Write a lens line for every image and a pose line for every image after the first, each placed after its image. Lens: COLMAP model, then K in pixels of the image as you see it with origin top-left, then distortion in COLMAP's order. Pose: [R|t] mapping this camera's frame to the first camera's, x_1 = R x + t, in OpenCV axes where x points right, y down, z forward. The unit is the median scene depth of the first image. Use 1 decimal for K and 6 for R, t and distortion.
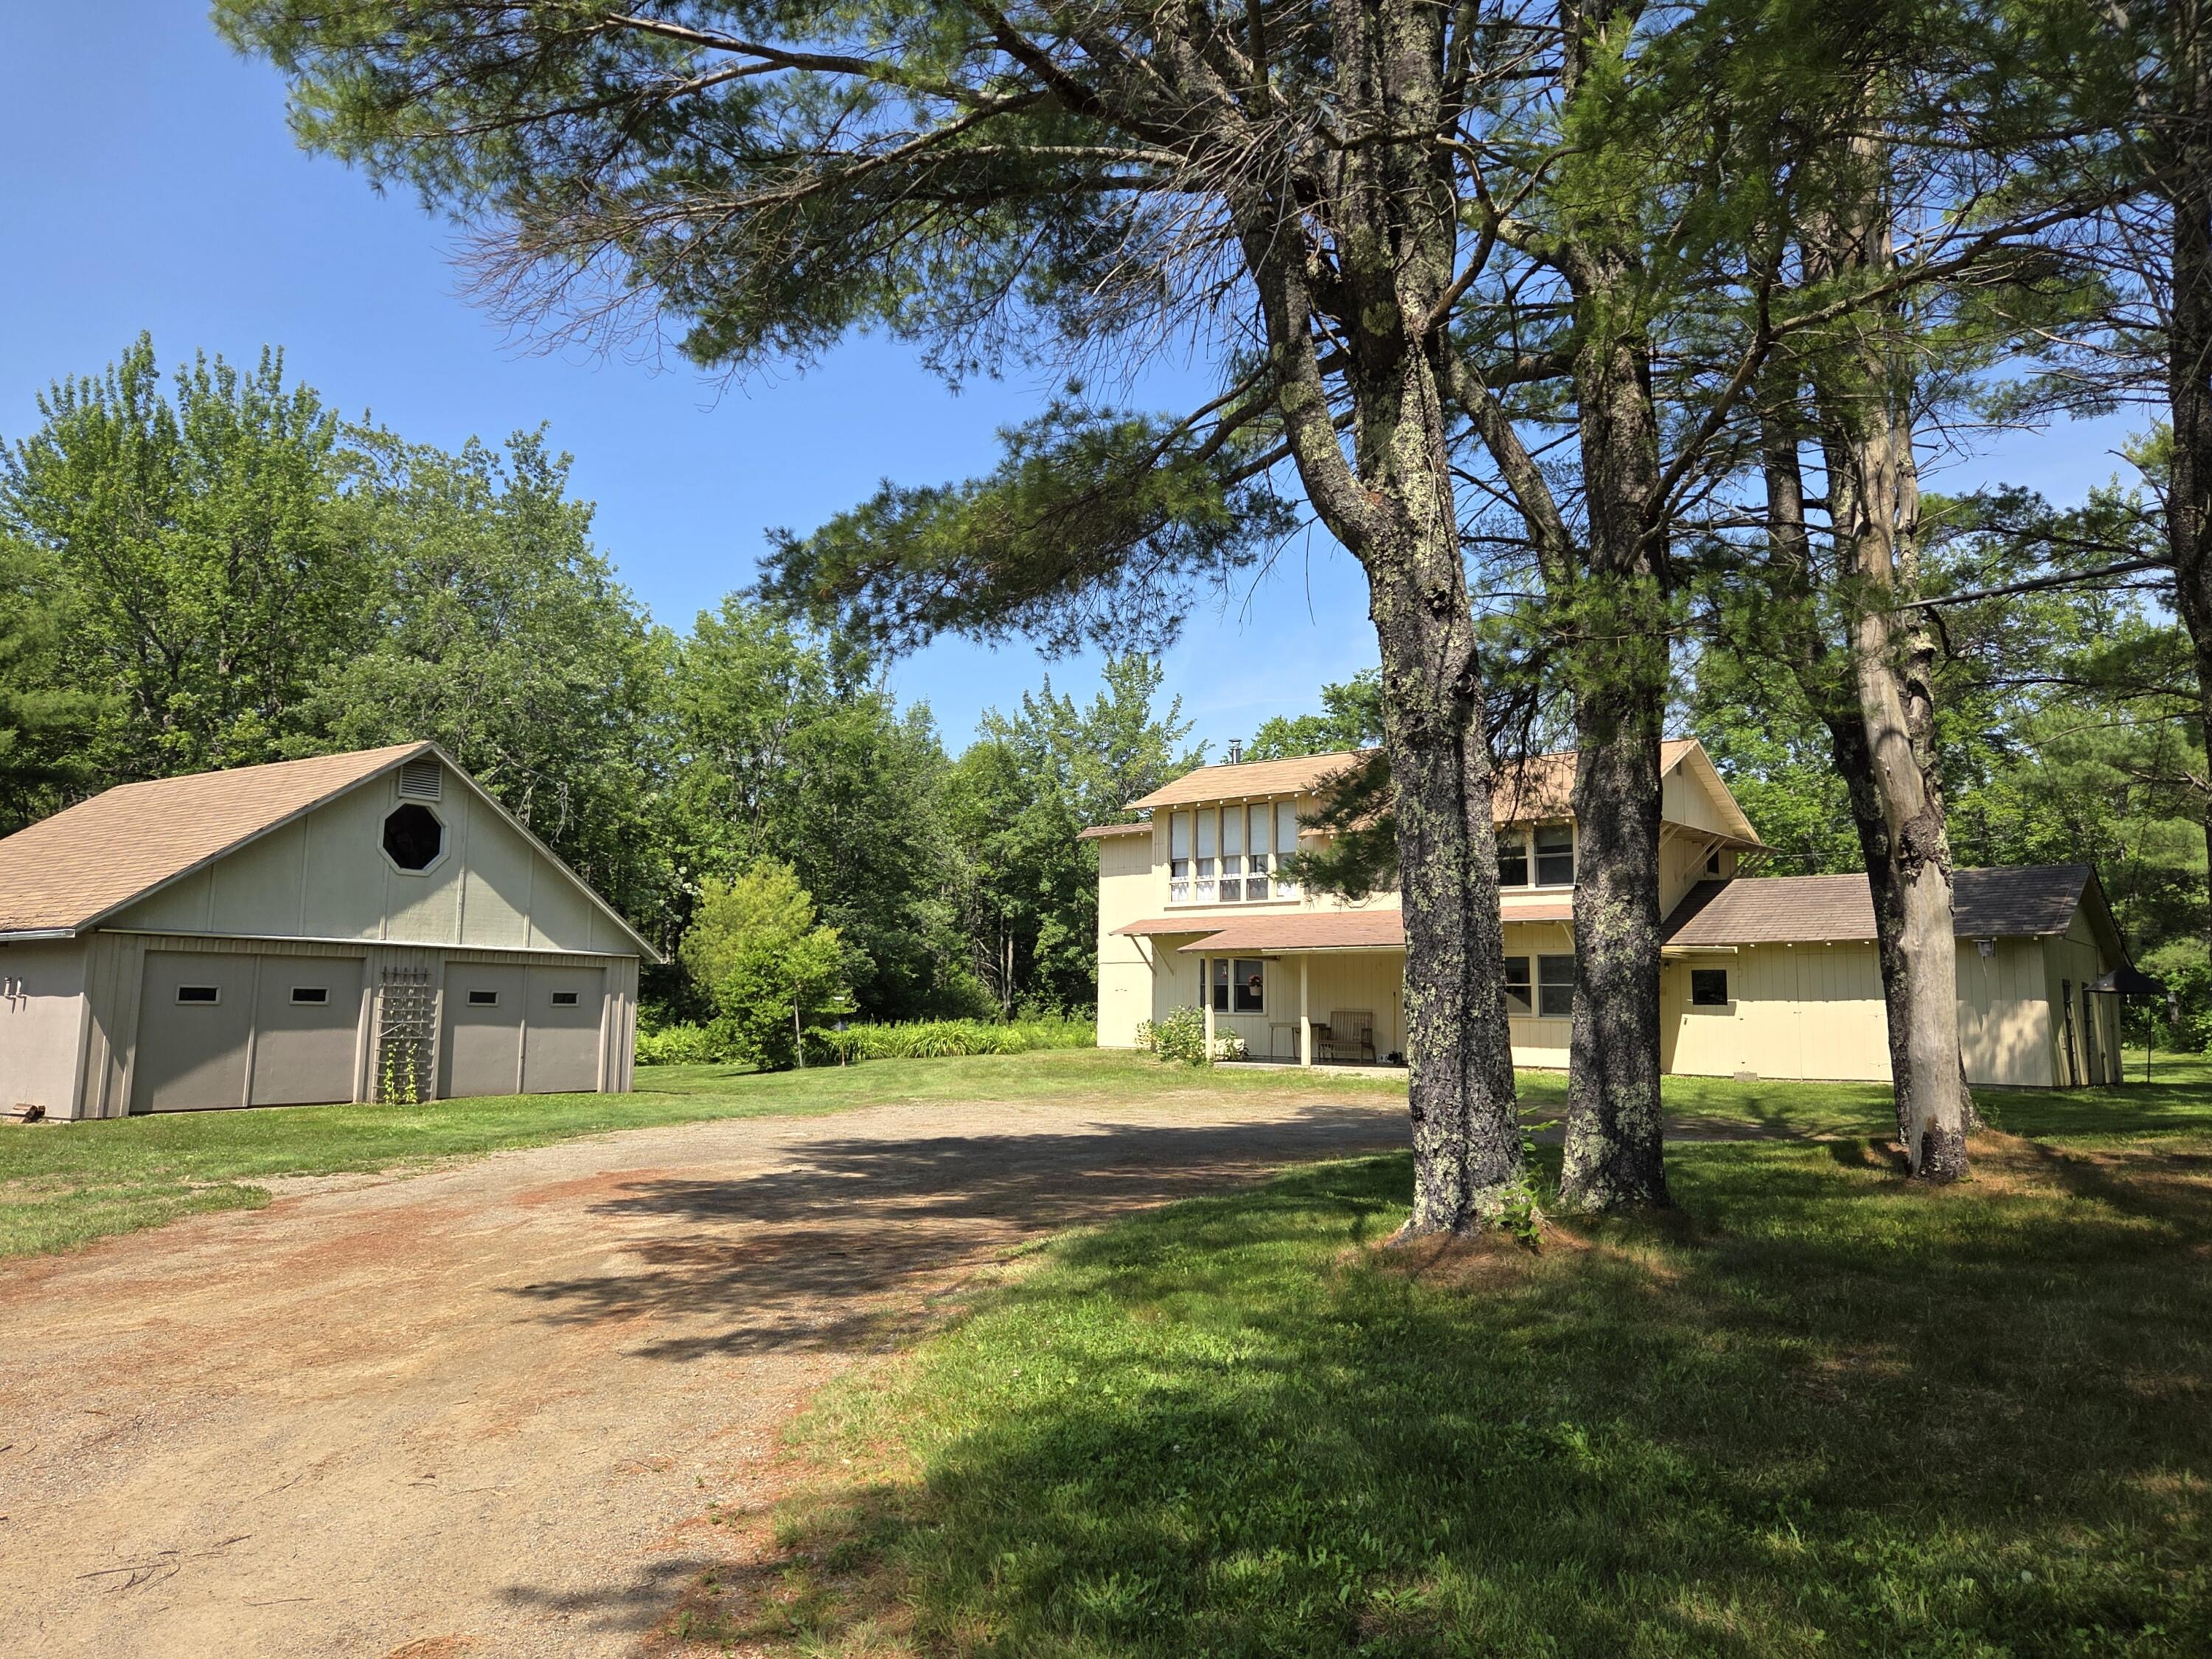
lens RADIAL K [[1586.2, 0, 1100.9], [0, 1586.2, 819.4], [0, 0, 1]] dist [0.083499, -0.075630]
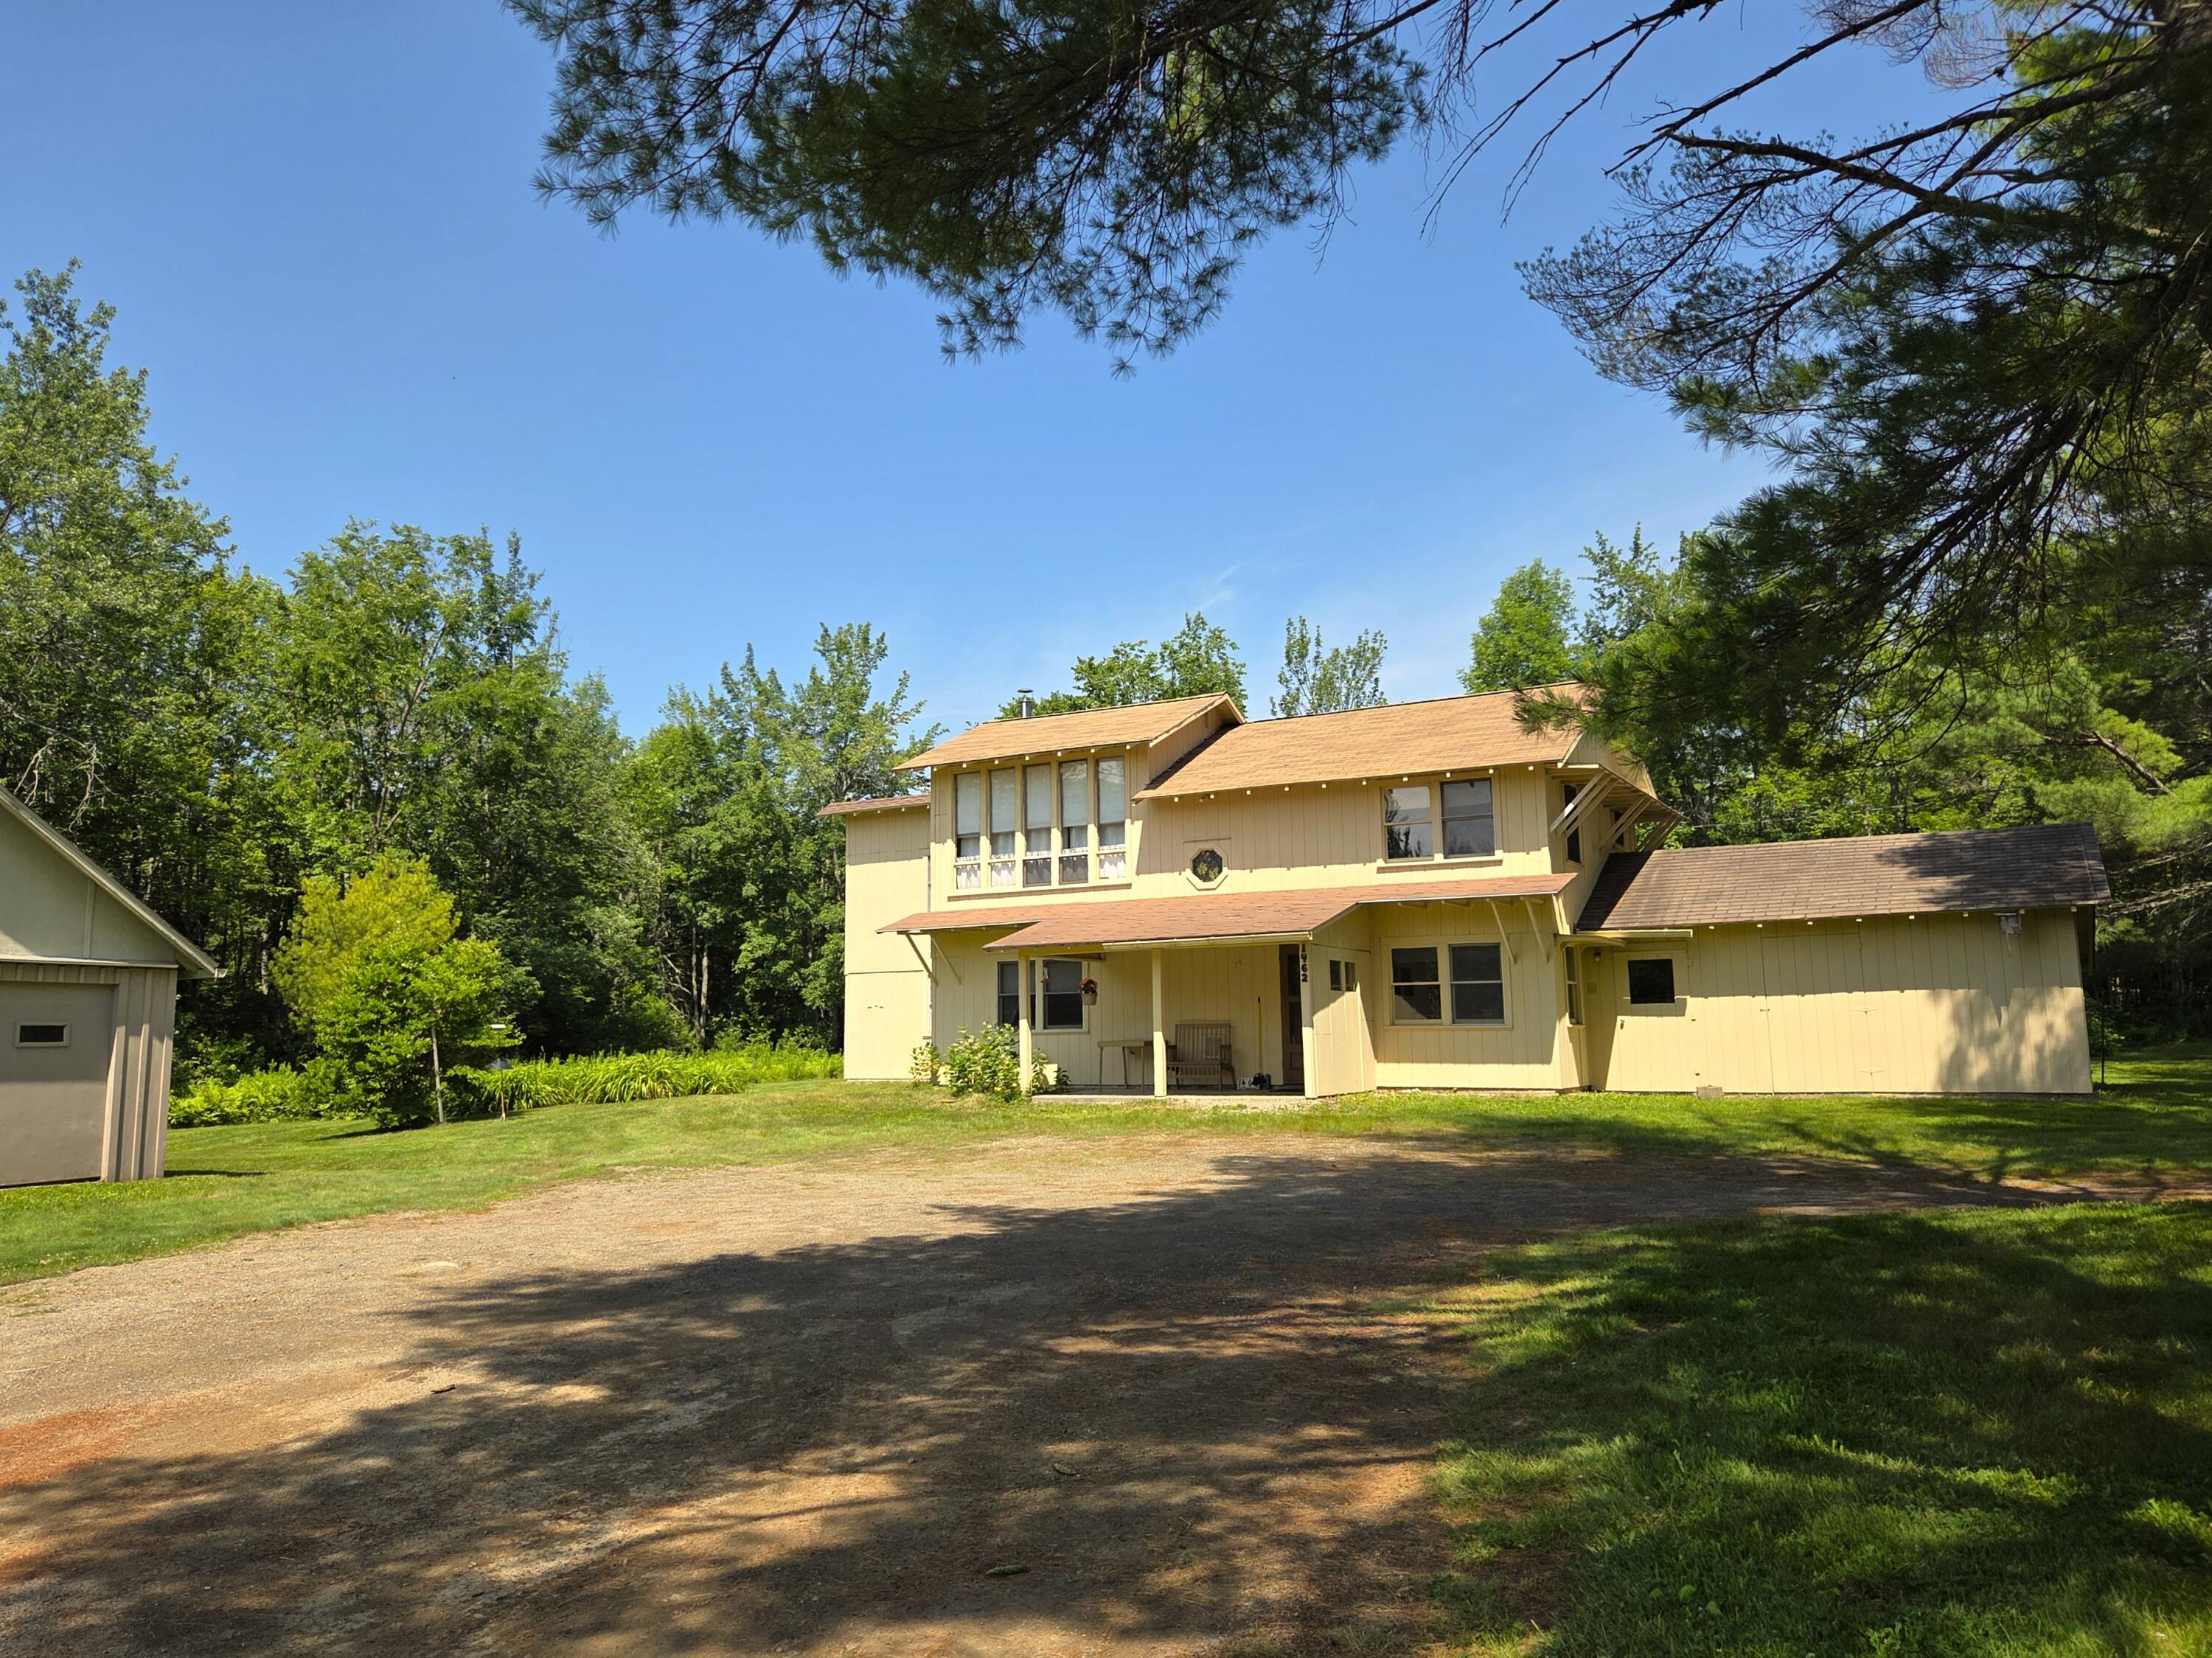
lens RADIAL K [[1586.1, 0, 1100.9], [0, 1586.1, 818.9], [0, 0, 1]] dist [0.083499, -0.075630]
pose [[0.979013, 0.001595, 0.203790, -0.042103], [0.001267, 0.999902, -0.013916, 0.026835], [-0.203793, 0.013883, 0.978916, 0.212997]]
